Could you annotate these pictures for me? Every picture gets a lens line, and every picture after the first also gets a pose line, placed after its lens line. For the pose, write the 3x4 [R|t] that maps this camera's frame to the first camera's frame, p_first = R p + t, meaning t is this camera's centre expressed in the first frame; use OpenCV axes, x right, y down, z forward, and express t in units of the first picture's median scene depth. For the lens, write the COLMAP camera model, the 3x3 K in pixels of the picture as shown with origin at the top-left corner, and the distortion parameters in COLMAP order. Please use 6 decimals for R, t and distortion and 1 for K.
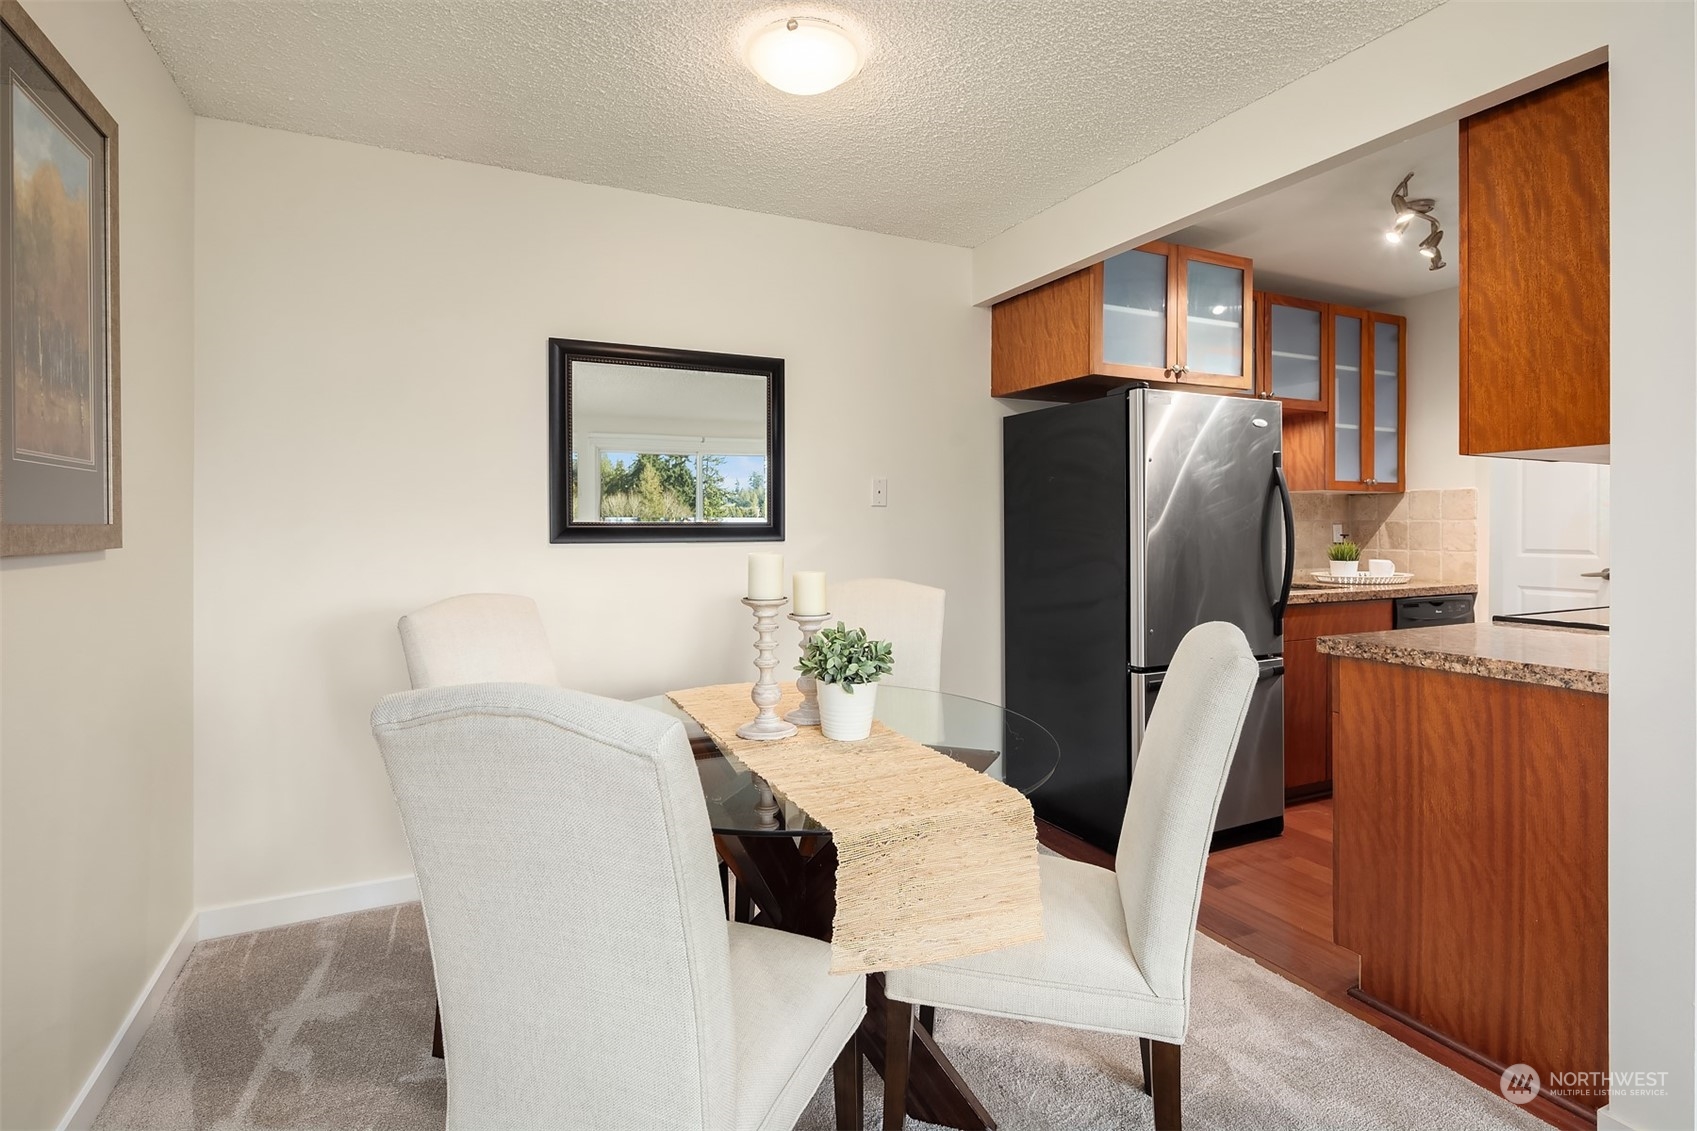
lens RADIAL K [[839.5, 0, 851.1], [0, 839.5, 525.9], [0, 0, 1]] dist [0.003776, 0.000616]
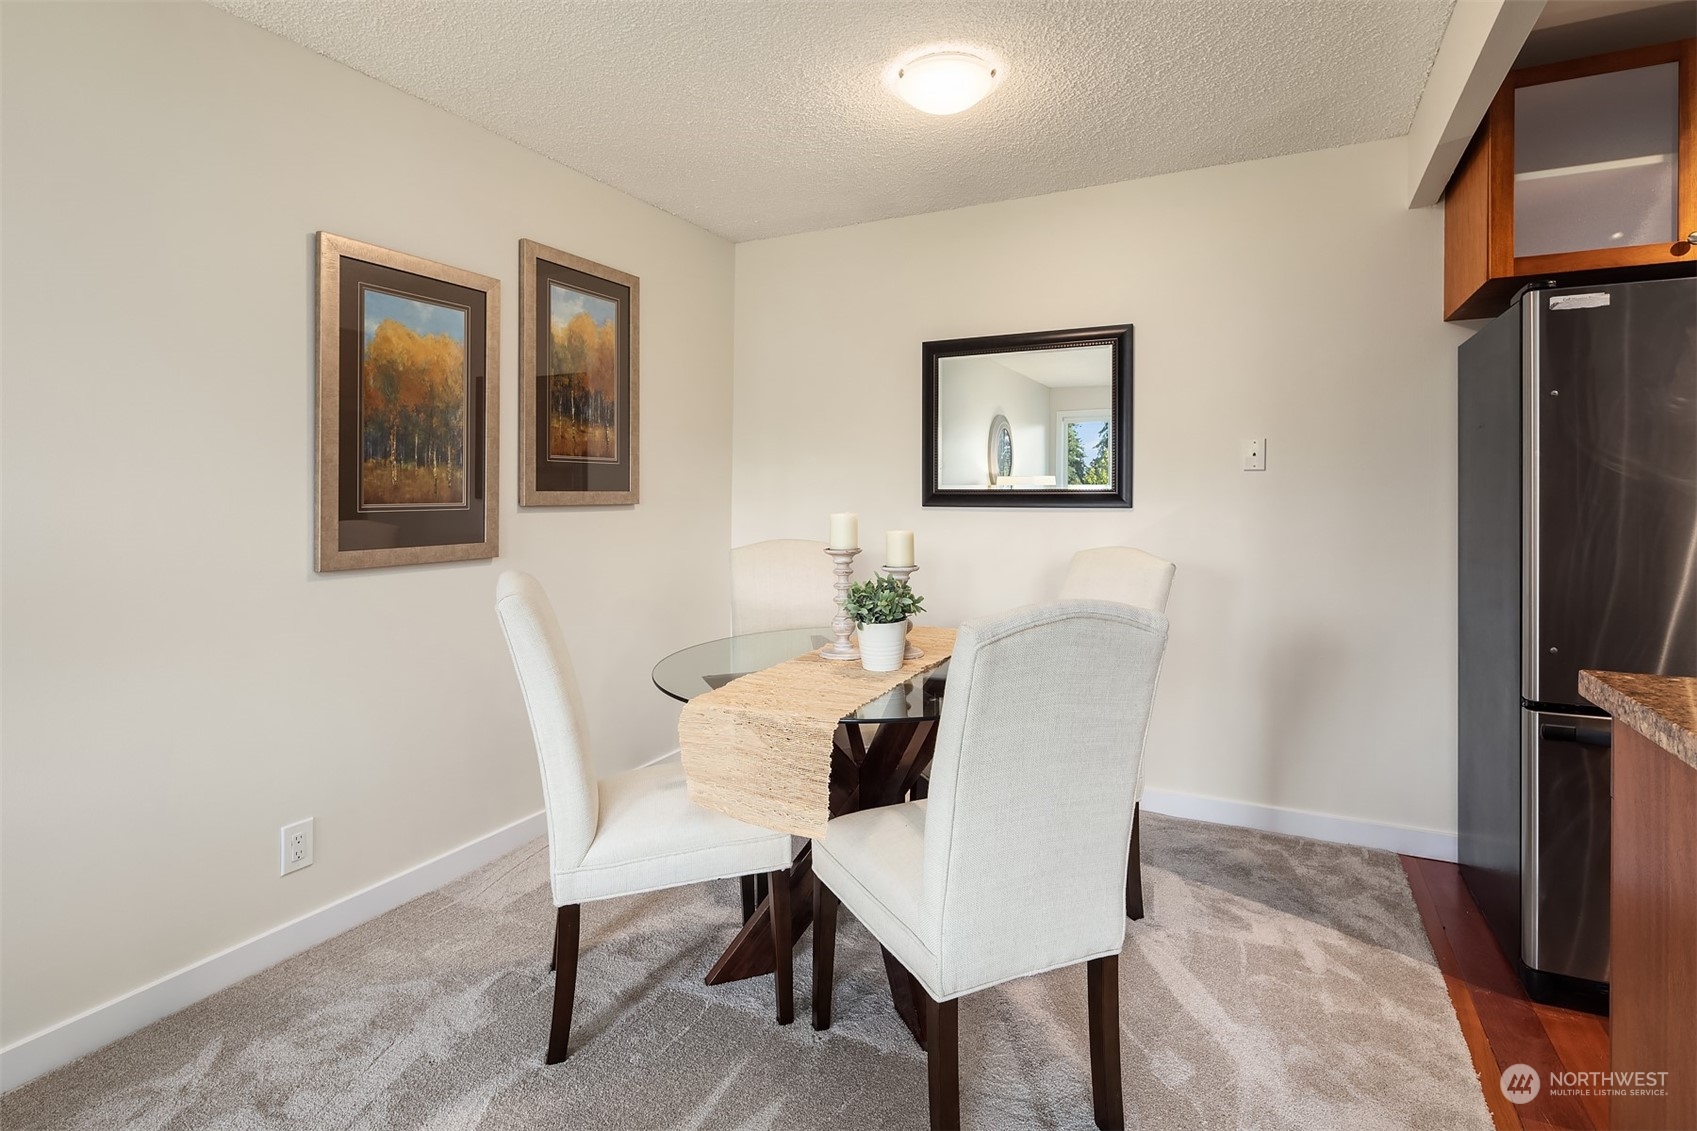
lens RADIAL K [[830.1, 0, 847.9], [0, 830.1, 498.6], [0, 0, 1]] dist [0.000269, -0.000059]
pose [[0.607156, 0.008290, -0.794540, 0.522041], [-0.001723, 0.999957, 0.009116, -0.001295], [0.794581, -0.004166, 0.607144, 0.145400]]
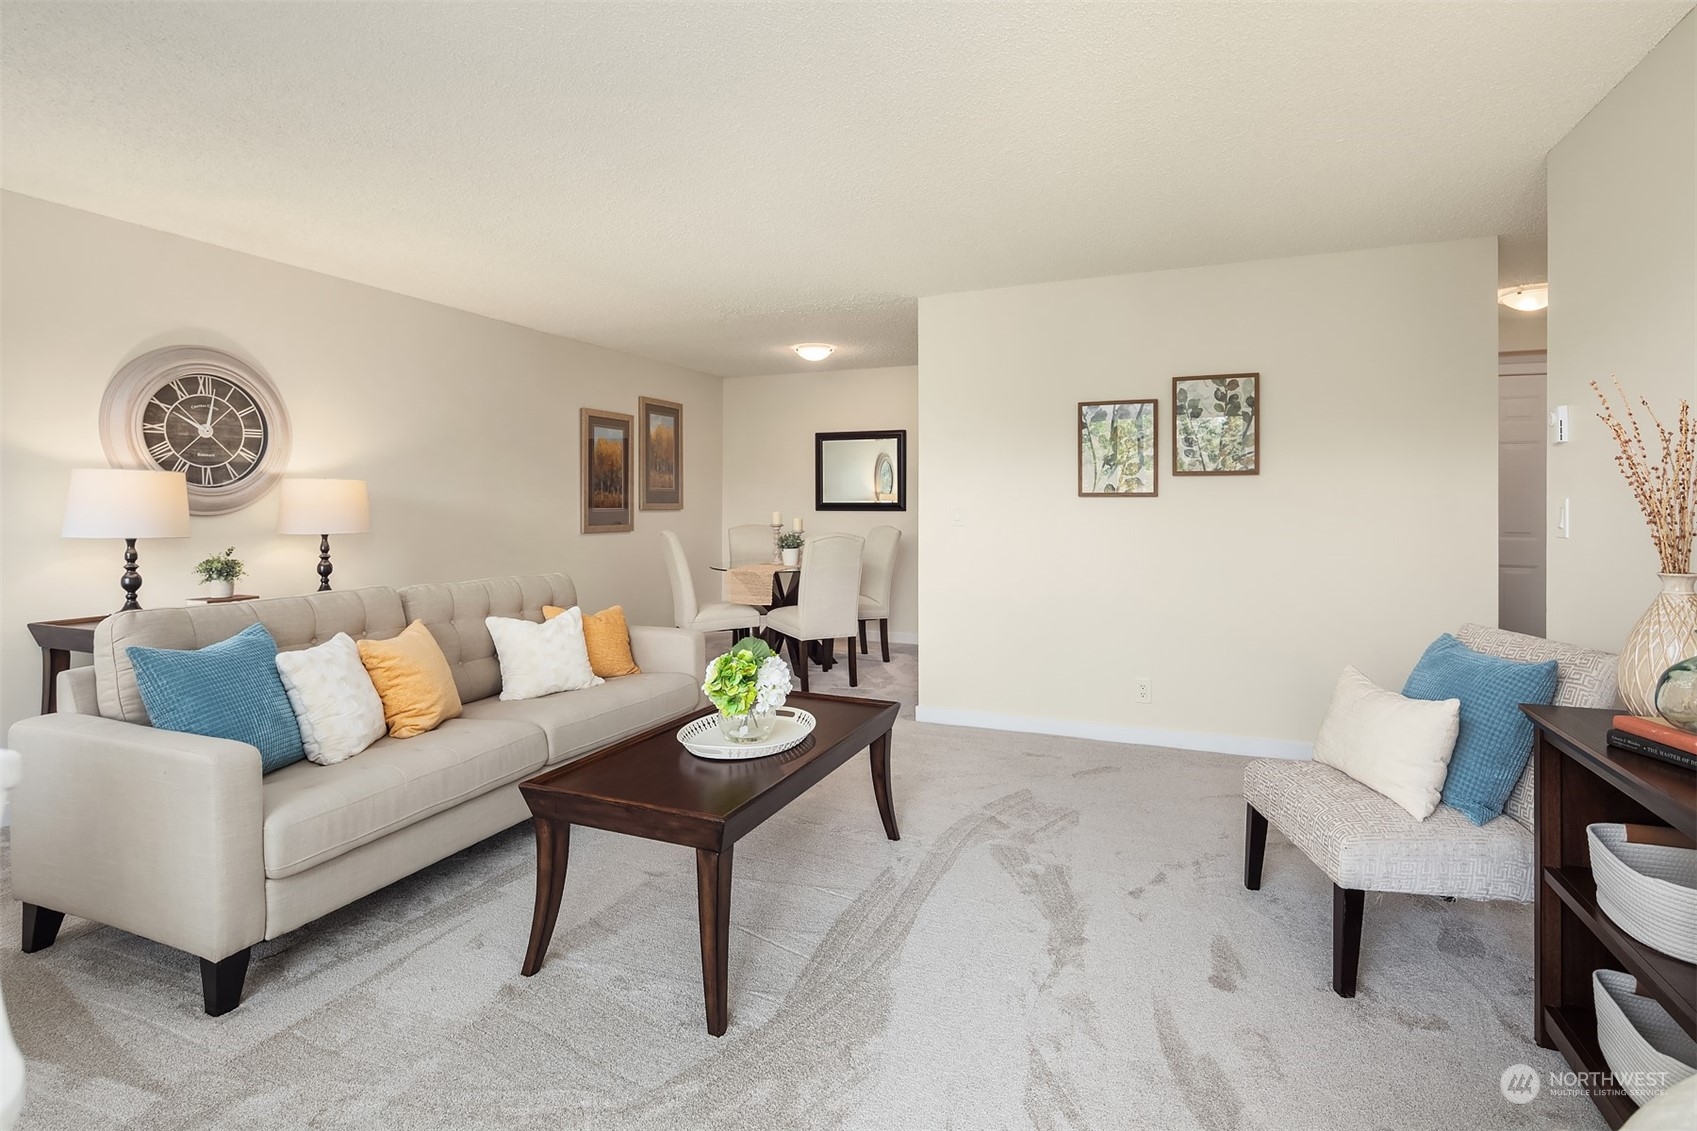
lens RADIAL K [[830.1, 0, 847.9], [0, 830.1, 498.6], [0, 0, 1]] dist [0.000269, -0.000059]
pose [[0.663842, -0.002488, -0.747868, 1.557253], [-0.003011, 0.999977, -0.005999, -0.001226], [0.747867, 0.006234, 0.663820, -0.620469]]
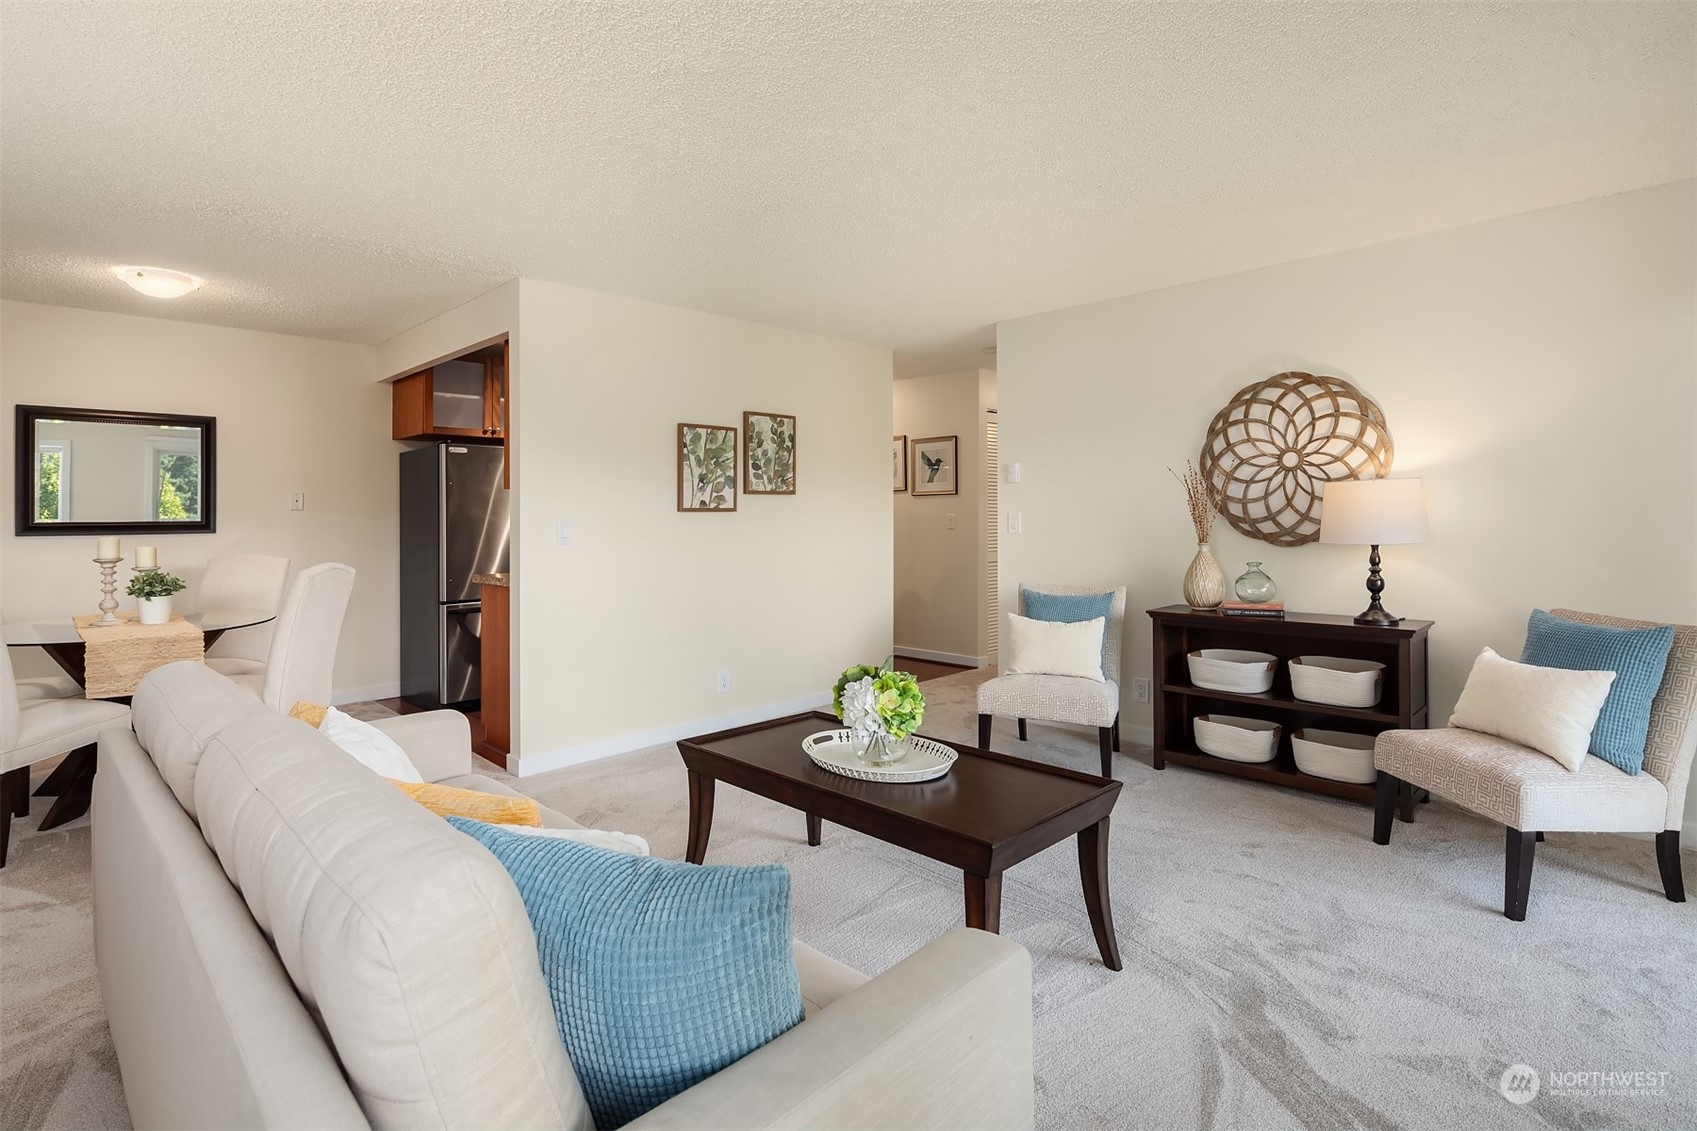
lens RADIAL K [[830.1, 0, 847.9], [0, 830.1, 498.6], [0, 0, 1]] dist [0.000269, -0.000059]
pose [[0.942316, -0.000158, 0.334724, 0.541985], [0.007785, 0.999740, -0.021444, -0.003346], [-0.334634, 0.022813, 0.942072, -0.902779]]
